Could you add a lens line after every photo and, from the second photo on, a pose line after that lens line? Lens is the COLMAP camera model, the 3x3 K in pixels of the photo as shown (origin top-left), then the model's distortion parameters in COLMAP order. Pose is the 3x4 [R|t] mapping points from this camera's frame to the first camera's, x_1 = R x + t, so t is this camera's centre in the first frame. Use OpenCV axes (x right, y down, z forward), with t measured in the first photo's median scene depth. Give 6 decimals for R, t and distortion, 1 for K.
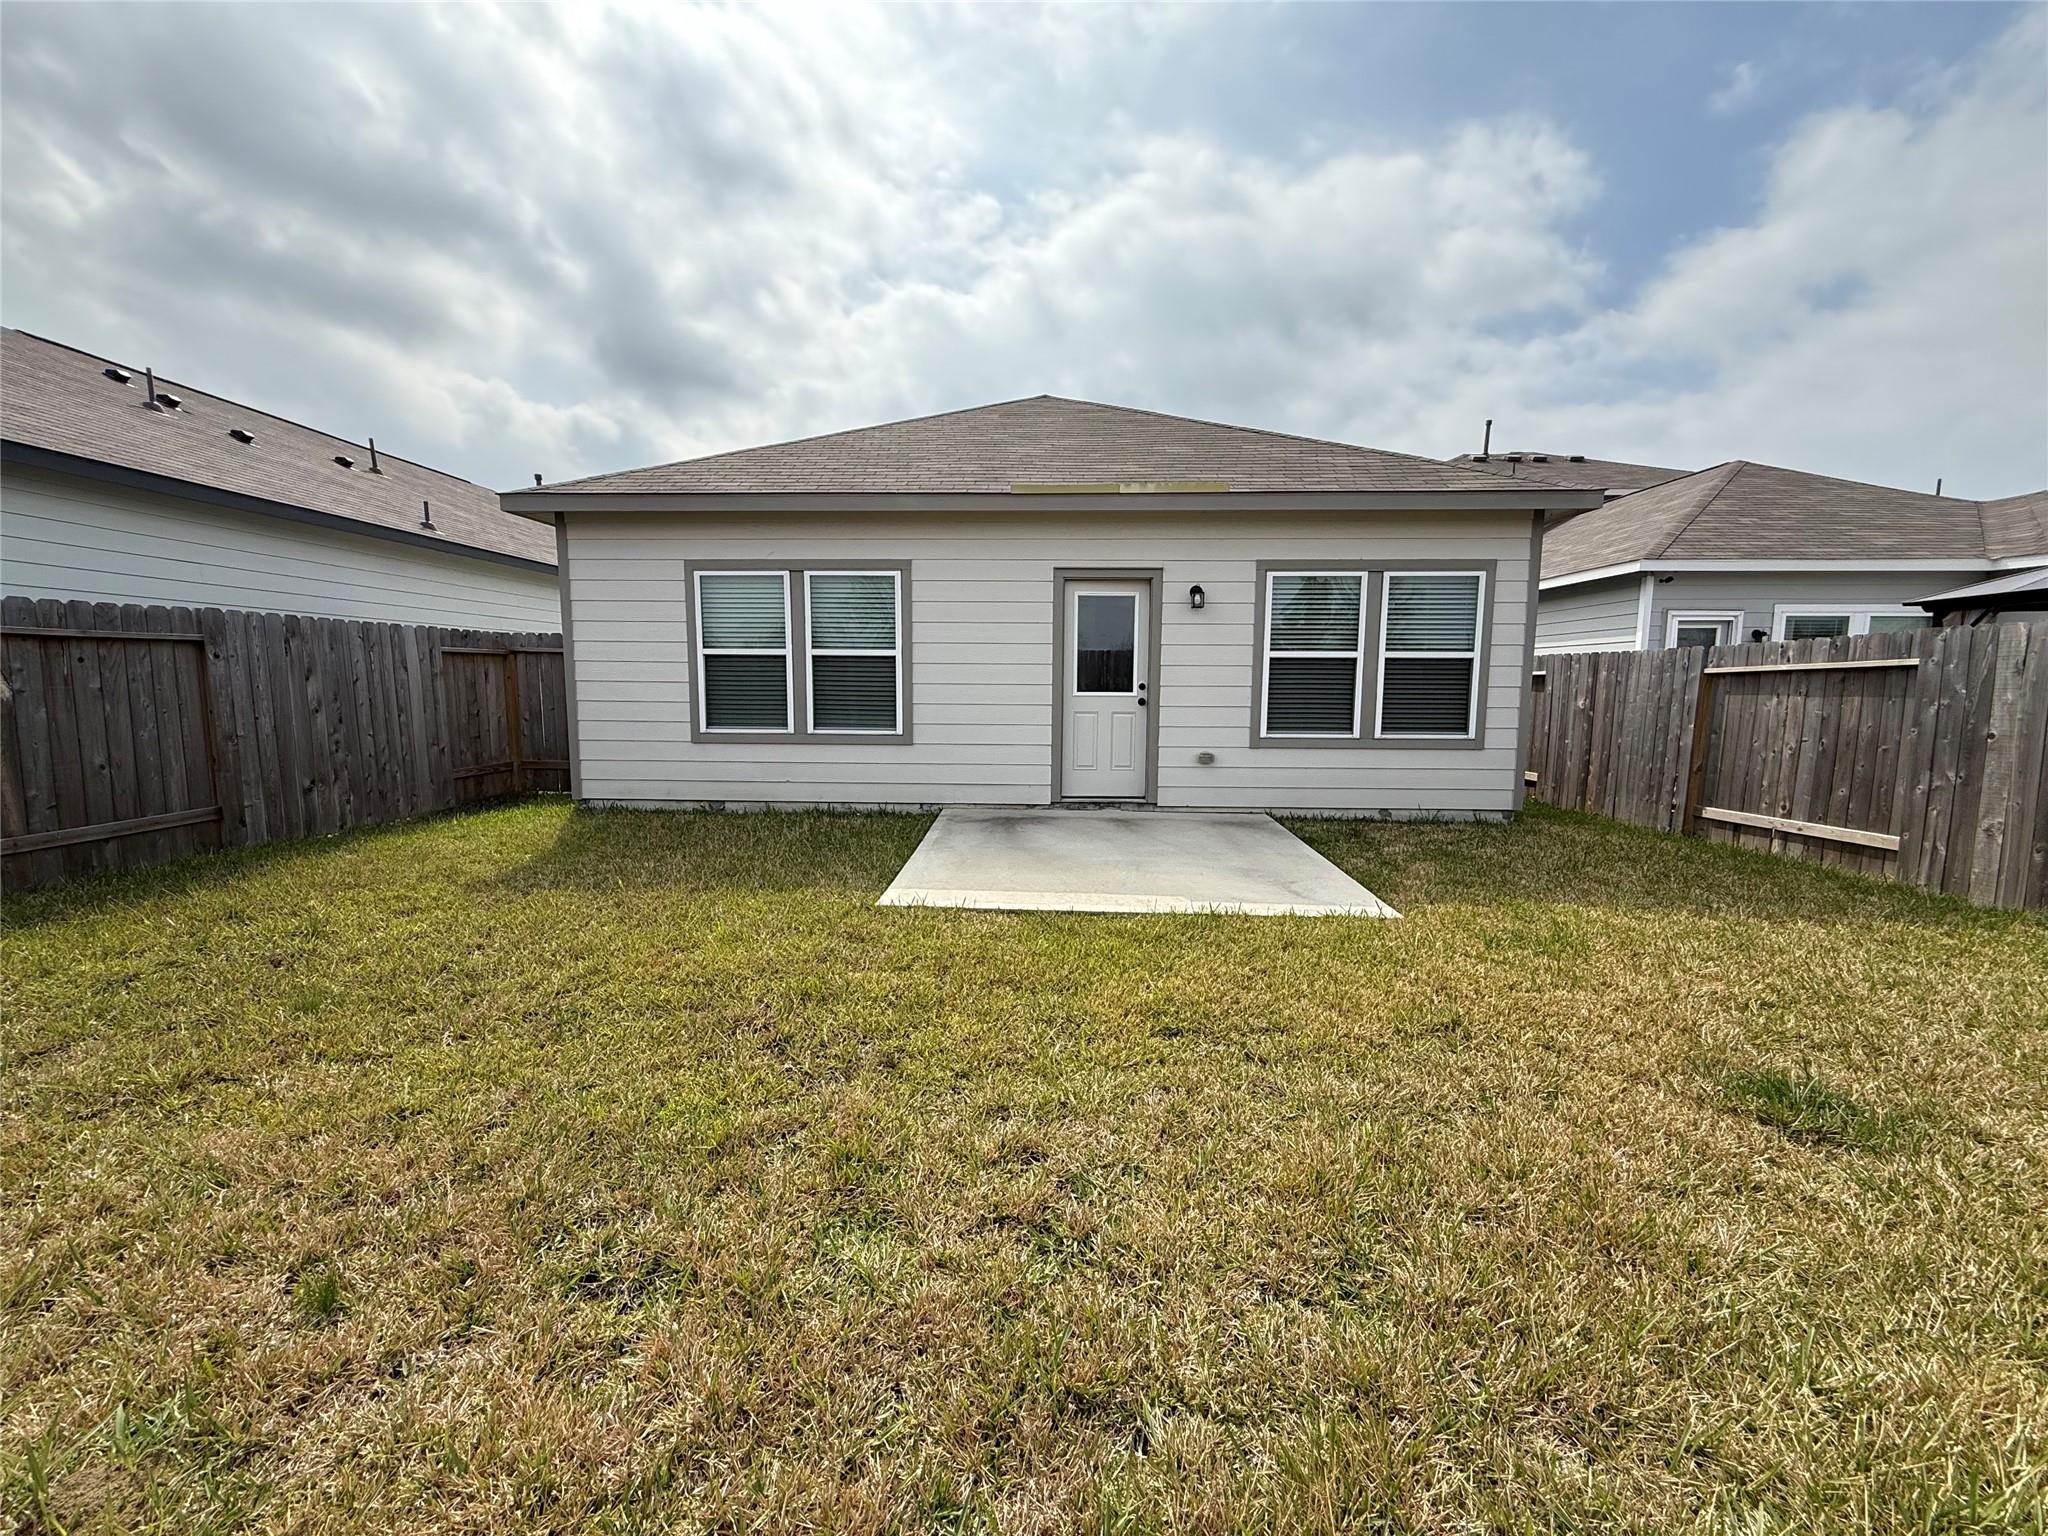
lens RADIAL K [[814.2, 0, 1018.4], [0, 814.2, 765.5], [0, 0, 1]] dist [0.000093, 0.000075]
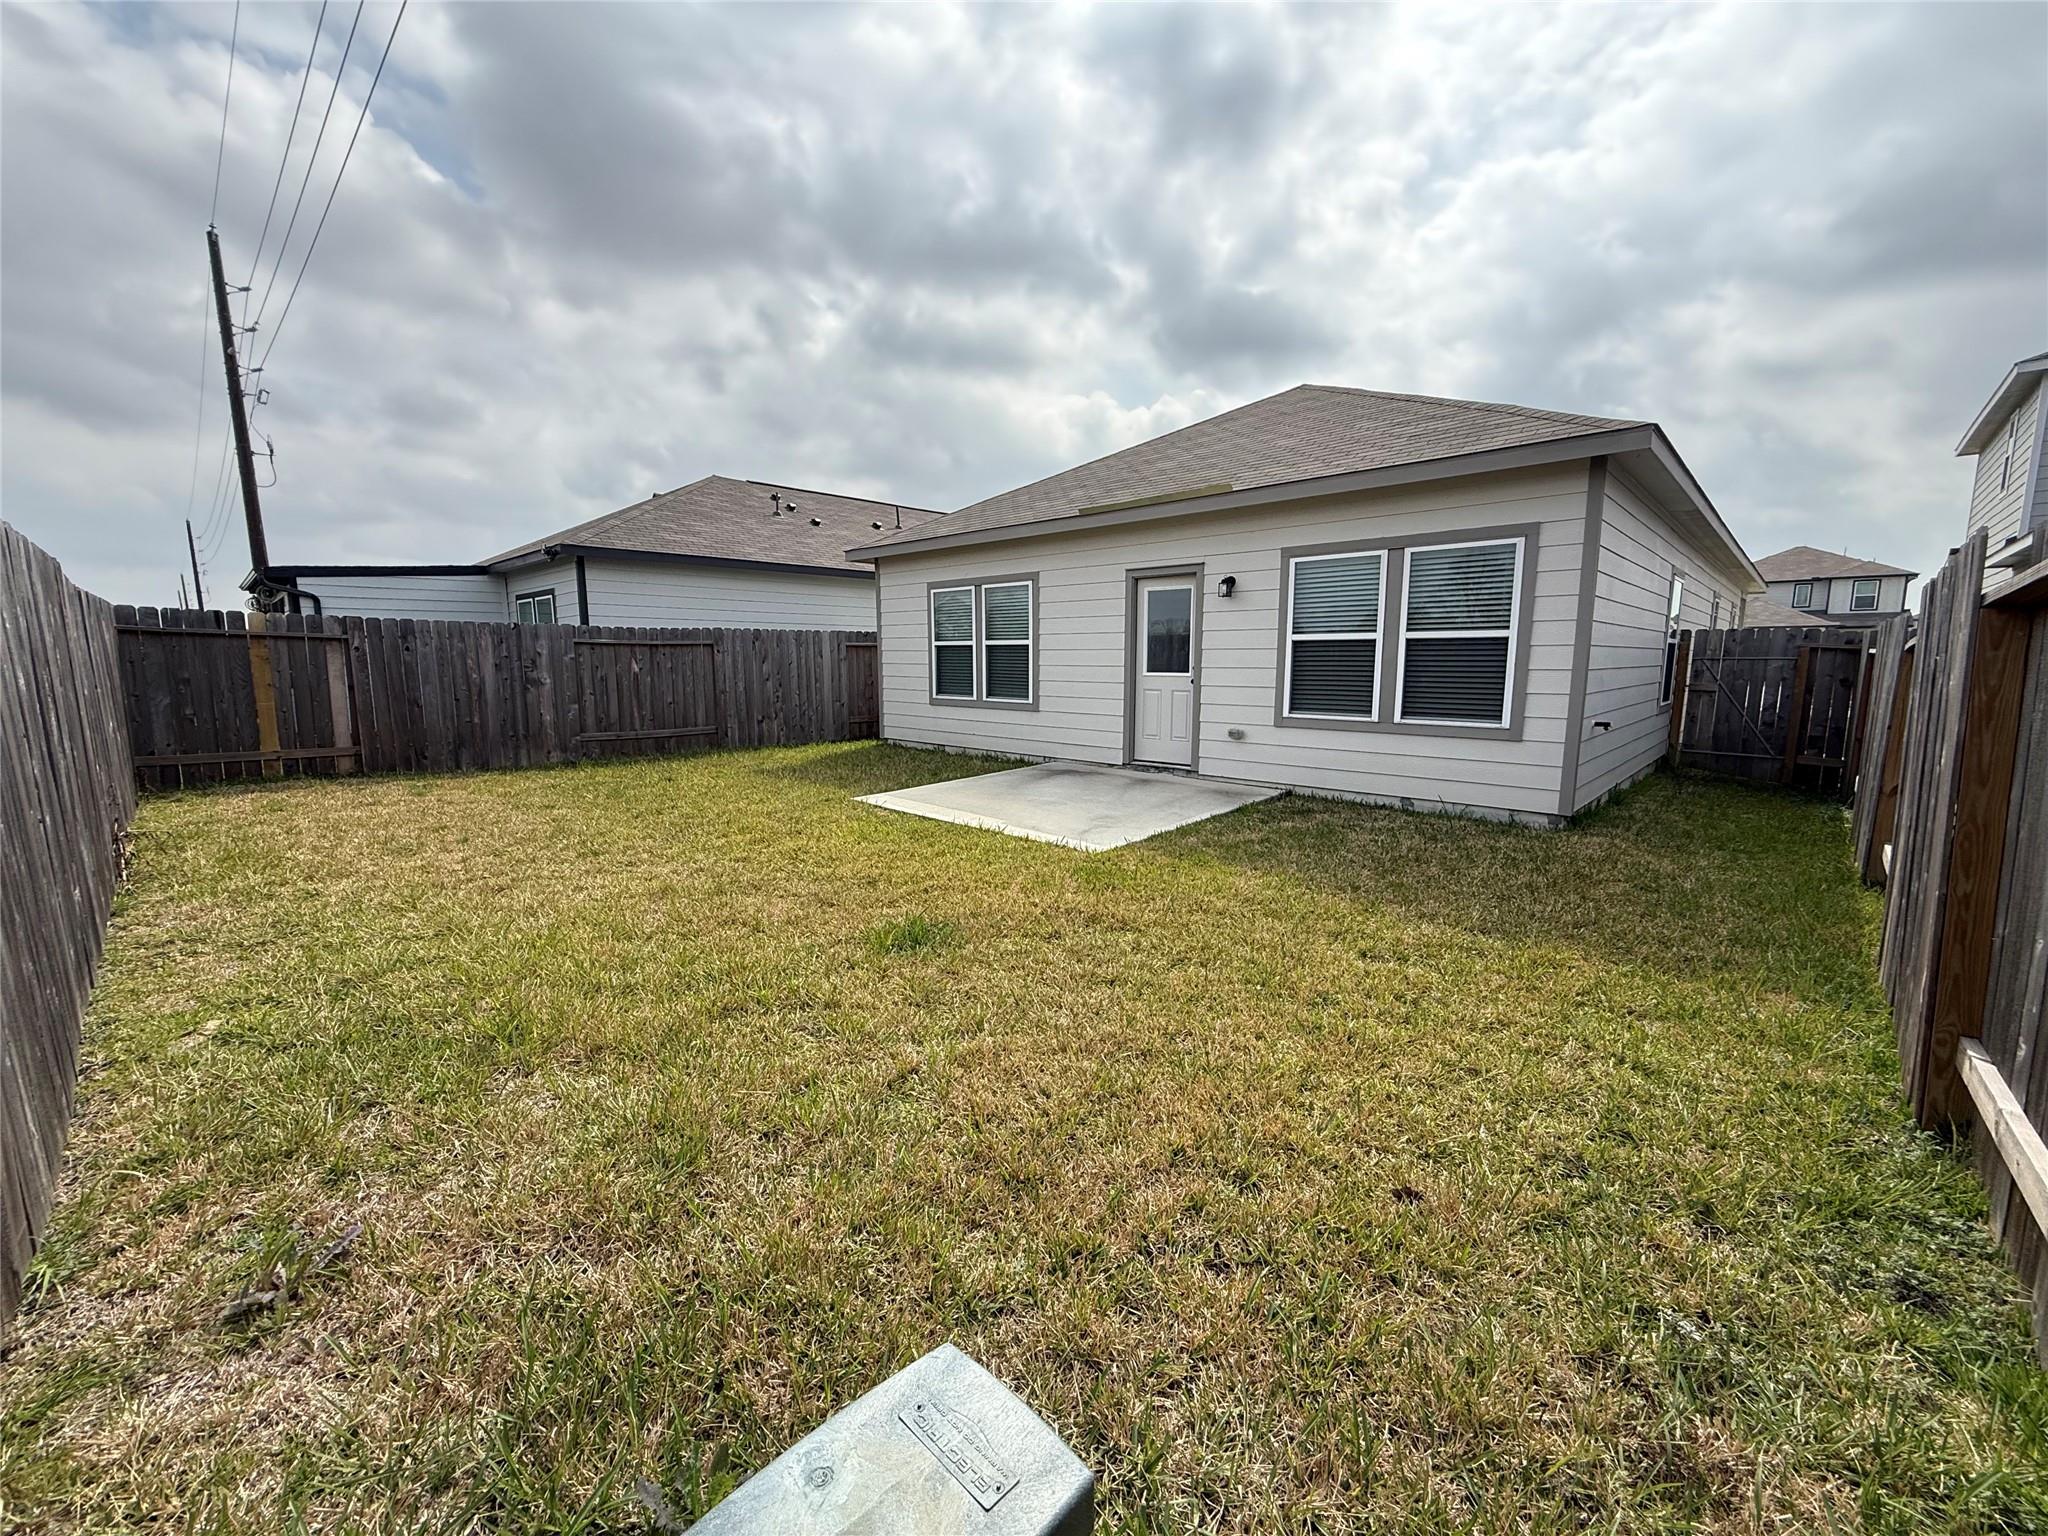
lens RADIAL K [[814.2, 0, 1007.3], [0, 814.2, 774.1], [0, 0, 1]] dist [0.000093, 0.000075]
pose [[0.742843, 0.089663, -0.663434, 0.735966], [-0.071189, 0.995951, 0.054893, 0.006594], [0.665670, 0.006452, 0.746219, -0.021596]]
